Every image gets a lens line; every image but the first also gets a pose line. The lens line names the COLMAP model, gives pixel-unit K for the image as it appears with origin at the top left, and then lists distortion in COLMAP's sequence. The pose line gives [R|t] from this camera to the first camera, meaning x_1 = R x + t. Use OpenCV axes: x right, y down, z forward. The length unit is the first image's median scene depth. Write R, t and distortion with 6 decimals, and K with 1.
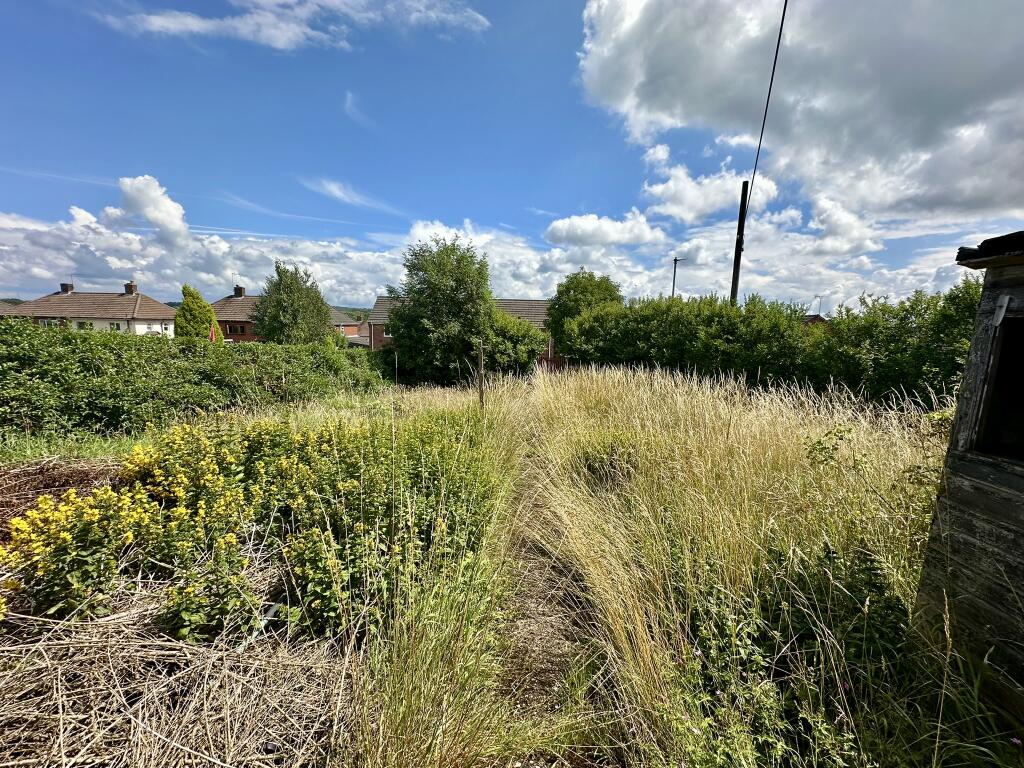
lens RADIAL K [[405.4, 0, 512.4], [0, 405.4, 383.6], [0, 0, 1]] dist [-0.004502, 0.000246]
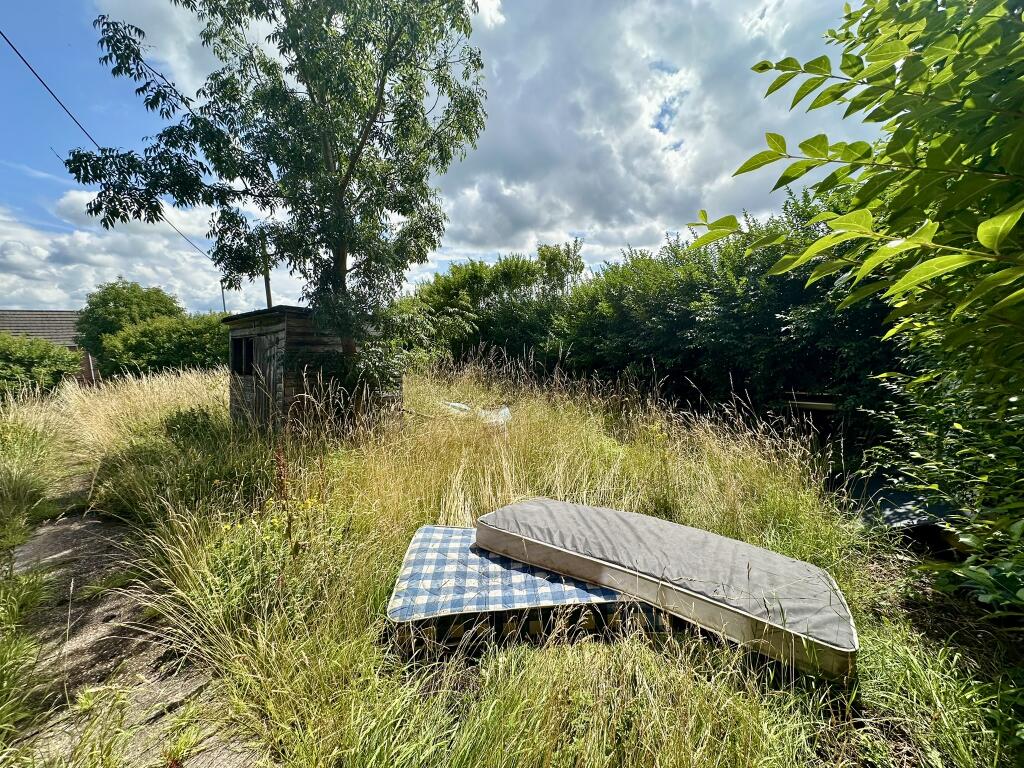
lens RADIAL K [[405.4, 0, 512.9], [0, 405.4, 381.7], [0, 0, 1]] dist [-0.004502, 0.000246]
pose [[0.623659, -0.140689, 0.768932, -0.010764], [0.152616, 0.986655, 0.056743, 0.034867], [-0.766654, 0.081963, 0.636808, -0.283852]]
